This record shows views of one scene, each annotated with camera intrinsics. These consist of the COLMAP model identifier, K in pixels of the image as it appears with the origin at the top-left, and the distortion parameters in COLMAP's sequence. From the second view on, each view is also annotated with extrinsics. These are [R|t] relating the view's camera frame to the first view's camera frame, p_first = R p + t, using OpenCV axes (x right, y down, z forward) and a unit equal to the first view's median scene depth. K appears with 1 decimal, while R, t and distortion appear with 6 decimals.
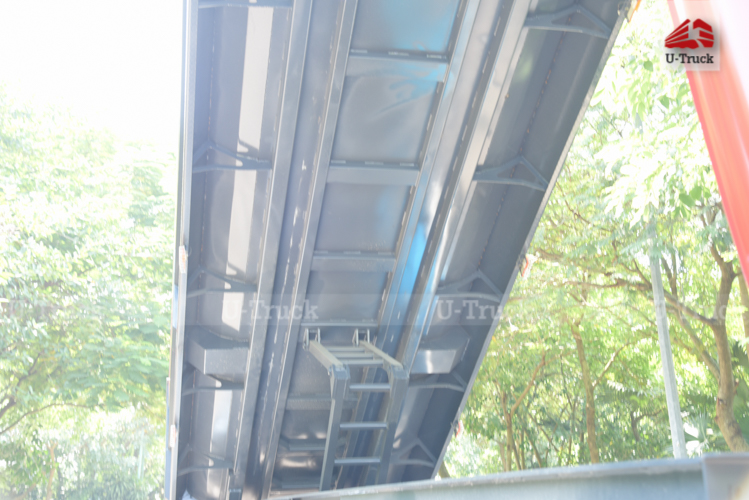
lens RADIAL K [[1034.4, 0, 376.5], [0, 1034.4, 256.3], [0, 0, 1]] dist [0.243099, 0.000000]
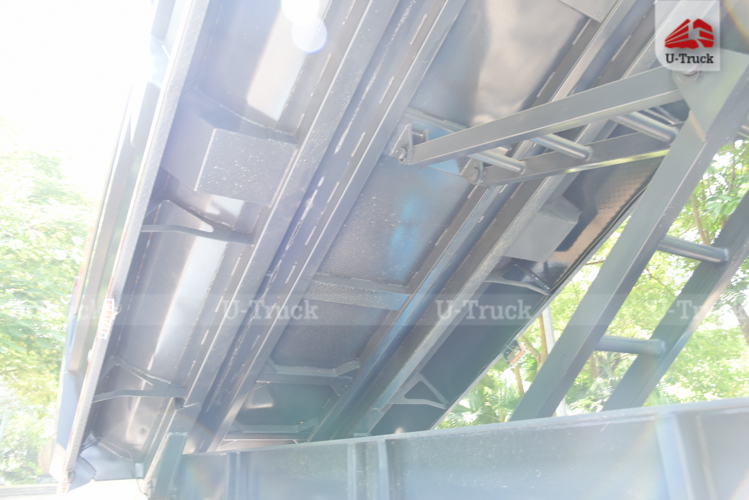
lens RADIAL K [[584.8, 0, 378.1], [0, 584.8, 255.1], [0, 0, 1]] dist [-0.014124, 0.008343]
pose [[0.942584, 0.112082, 0.314599, -0.151114], [-0.076365, 0.989379, -0.123684, 0.155824], [-0.325120, 0.092559, 0.941132, 0.637884]]
